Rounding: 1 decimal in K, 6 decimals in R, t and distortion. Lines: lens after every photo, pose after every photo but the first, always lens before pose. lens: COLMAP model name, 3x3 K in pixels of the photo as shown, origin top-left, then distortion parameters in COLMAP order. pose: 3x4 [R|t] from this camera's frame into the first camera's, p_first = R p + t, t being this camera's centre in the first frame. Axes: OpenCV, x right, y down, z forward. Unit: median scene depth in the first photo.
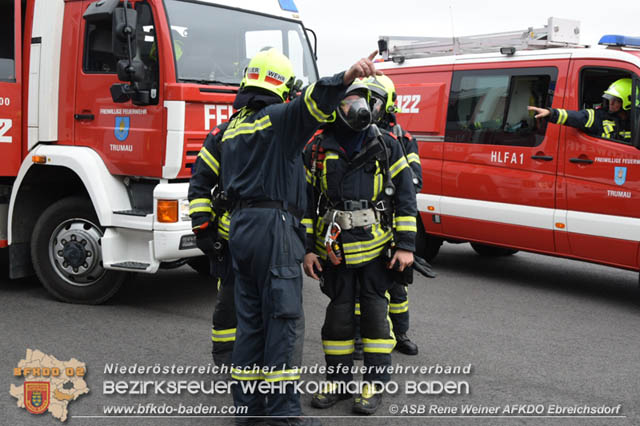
lens RADIAL K [[839.6, 0, 319.1], [0, 839.6, 212.4], [0, 0, 1]] dist [-0.092095, 0.000000]
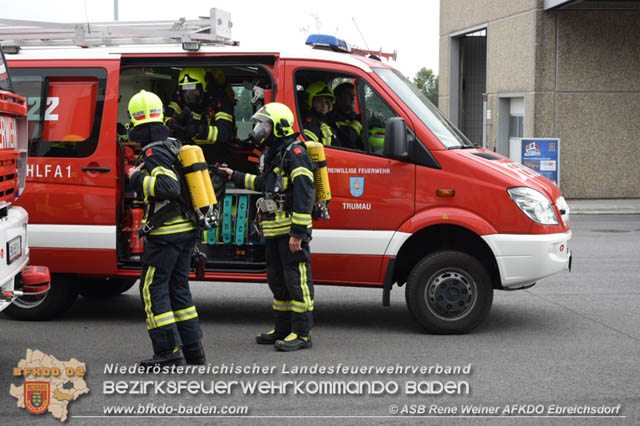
lens RADIAL K [[1079.8, 0, 317.9], [0, 1079.8, 206.9], [0, 0, 1]] dist [-0.010840, 0.000000]
pose [[0.757575, -0.057086, 0.650247, -0.528934], [0.074224, 0.997241, 0.001074, -0.029337], [-0.648514, 0.047450, 0.759722, 0.115267]]
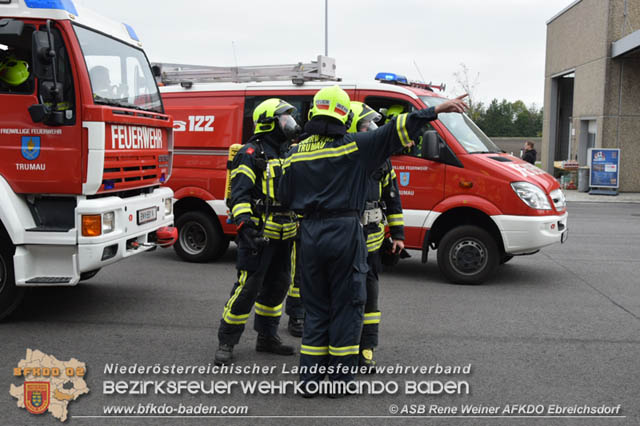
lens RADIAL K [[709.6, 0, 324.2], [0, 709.6, 219.6], [0, 0, 1]] dist [-0.012755, 0.000000]
pose [[0.871645, -0.057242, 0.486783, -0.356938], [0.050393, 0.998360, 0.027164, -0.018378], [-0.487540, 0.000853, 0.873100, 0.066929]]
